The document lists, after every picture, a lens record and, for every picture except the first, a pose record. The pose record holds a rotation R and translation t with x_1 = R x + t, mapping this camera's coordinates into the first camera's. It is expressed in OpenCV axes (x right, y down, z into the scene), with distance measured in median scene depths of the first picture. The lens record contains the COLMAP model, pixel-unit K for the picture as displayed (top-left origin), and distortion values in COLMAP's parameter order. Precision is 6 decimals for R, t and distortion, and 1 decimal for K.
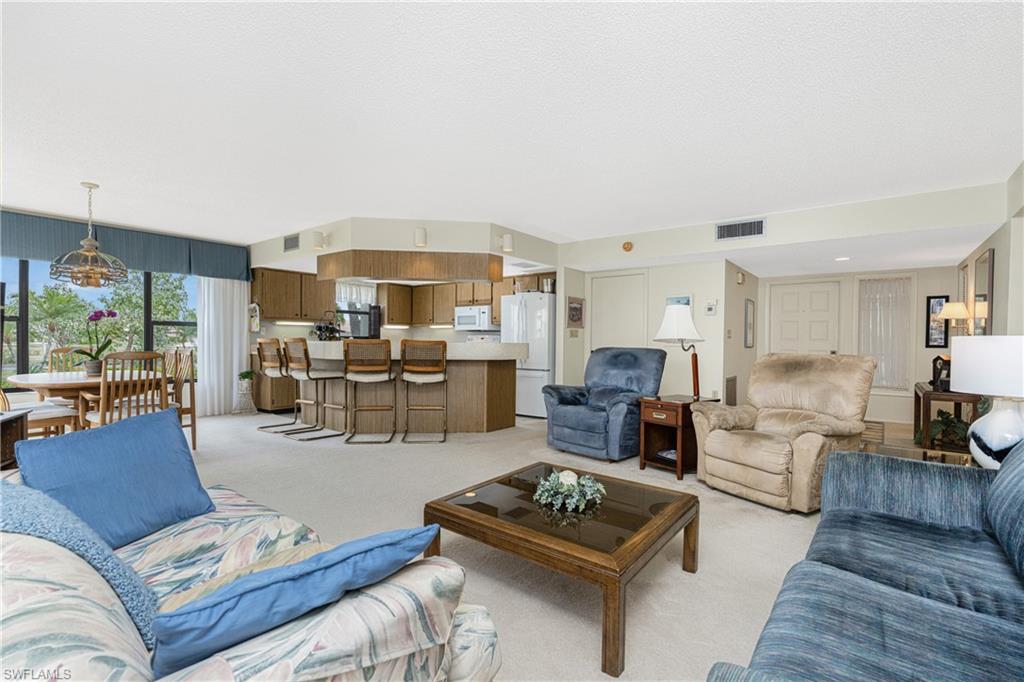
lens RADIAL K [[467.4, 0, 509.4], [0, 467.4, 346.8], [0, 0, 1]] dist [-0.002698, -0.000340]
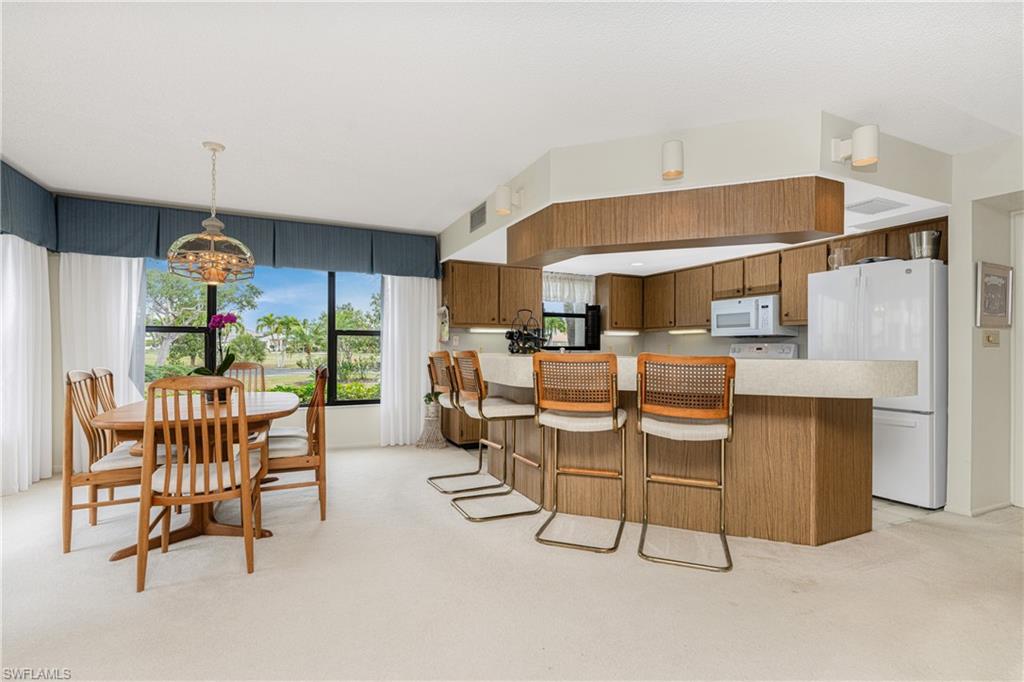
lens RADIAL K [[467.4, 0, 510.0], [0, 467.4, 345.1], [0, 0, 1]] dist [-0.002698, -0.000340]
pose [[0.894237, -0.007480, -0.447532, -0.099208], [-0.003169, 0.999729, -0.023042, -0.009446], [0.447583, 0.022023, 0.893971, 0.372816]]
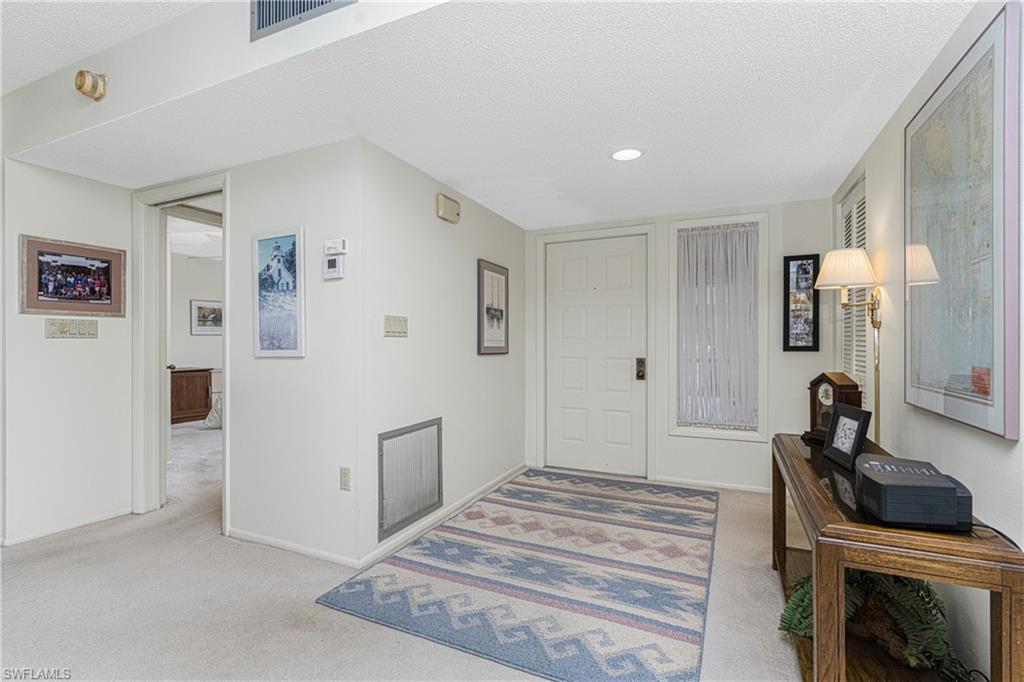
lens RADIAL K [[467.4, 0, 502.9], [0, 467.4, 343.6], [0, 0, 1]] dist [-0.002698, -0.000340]
pose [[0.973166, -0.011718, 0.229807, 0.448530], [0.013430, 0.999893, -0.005884, -0.007741], [-0.229713, 0.008812, 0.973218, 0.543849]]
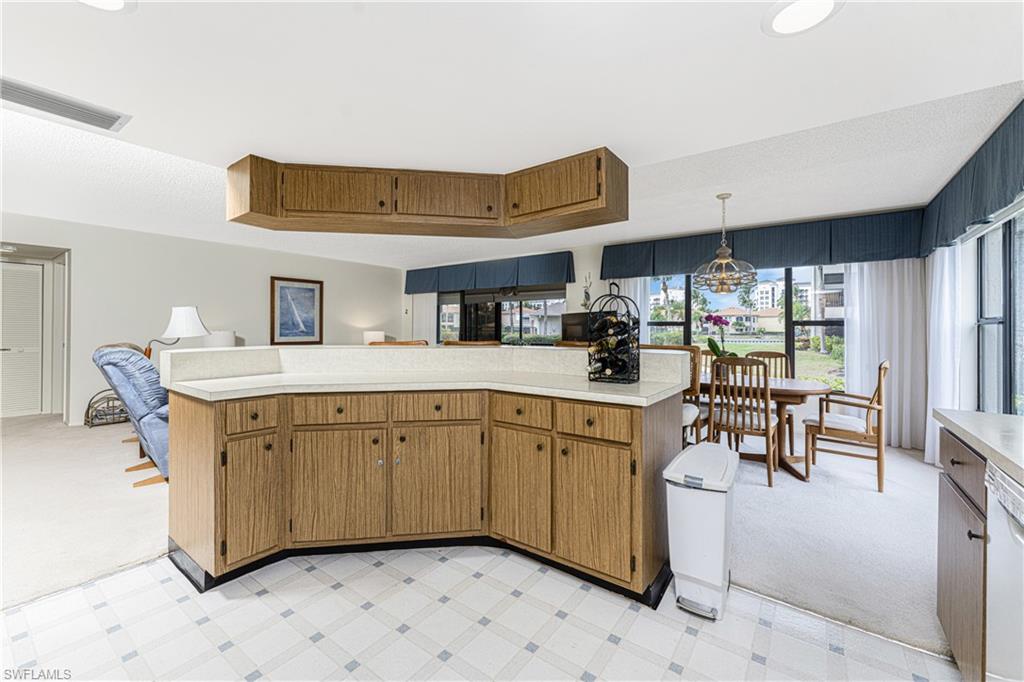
lens RADIAL K [[416.2, 0, 502.9], [0, 416.2, 325.7], [0, 0, 1]] dist [-0.002665, -0.000124]
pose [[-0.999489, -0.016960, -0.027077, -0.259233], [-0.017153, 0.999829, 0.006940, -0.037620], [0.026955, 0.007401, -0.999609, 1.283692]]
